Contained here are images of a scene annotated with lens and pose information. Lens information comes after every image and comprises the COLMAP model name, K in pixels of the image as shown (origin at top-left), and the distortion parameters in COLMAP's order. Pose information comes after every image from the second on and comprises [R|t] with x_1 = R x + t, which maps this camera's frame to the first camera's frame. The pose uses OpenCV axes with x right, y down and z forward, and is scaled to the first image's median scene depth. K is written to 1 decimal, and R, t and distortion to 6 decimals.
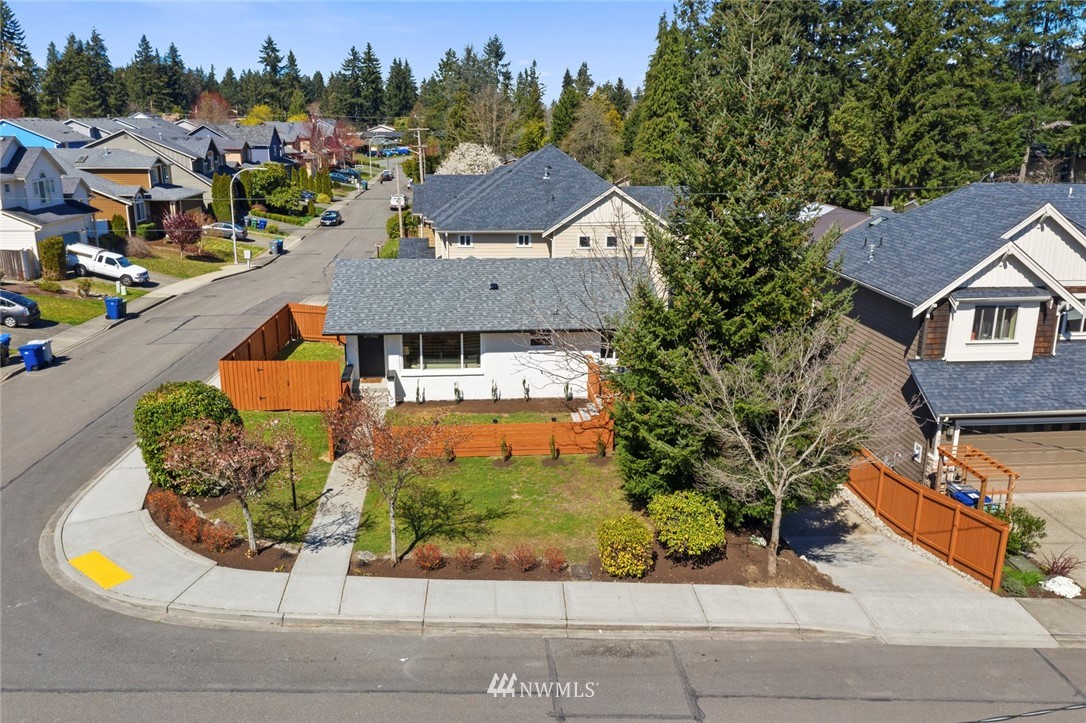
lens RADIAL K [[842.4, 0, 543.0], [0, 842.4, 361.5], [0, 0, 1]] dist [0.011083, 0.000091]
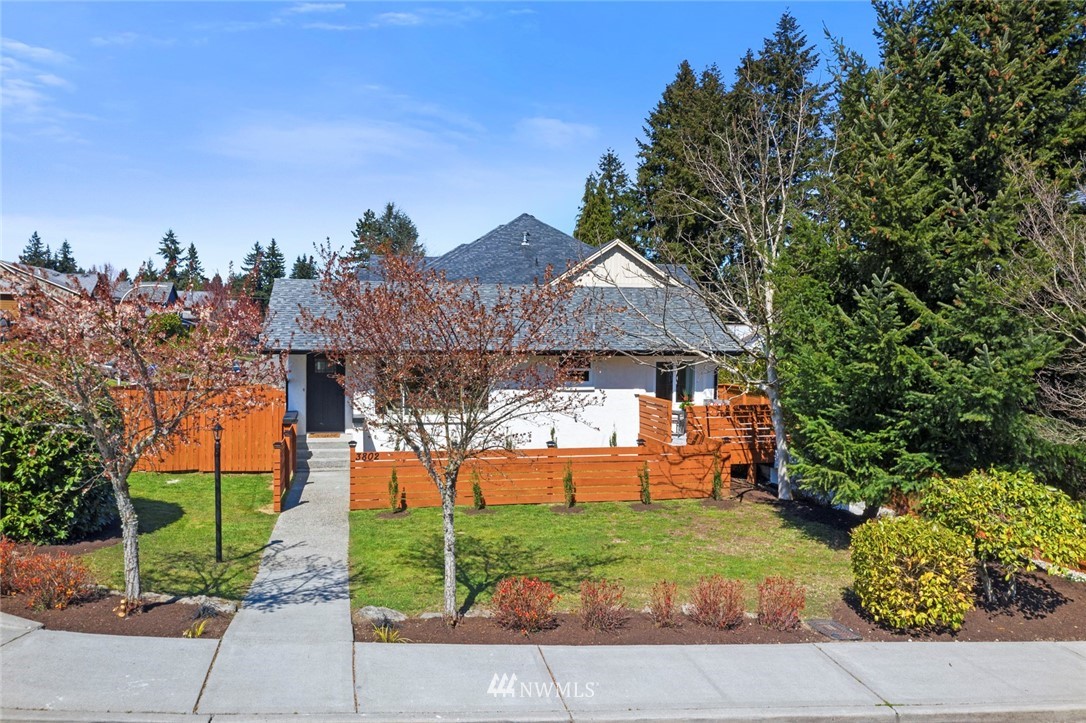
lens RADIAL K [[843.1, 0, 544.7], [0, 843.1, 376.1], [0, 0, 1]] dist [0.000640, -0.000033]
pose [[0.992344, -0.000656, 0.123499, -0.113557], [0.028230, 0.974714, -0.221664, 0.132035], [-0.120231, 0.223453, 0.967271, 0.321377]]
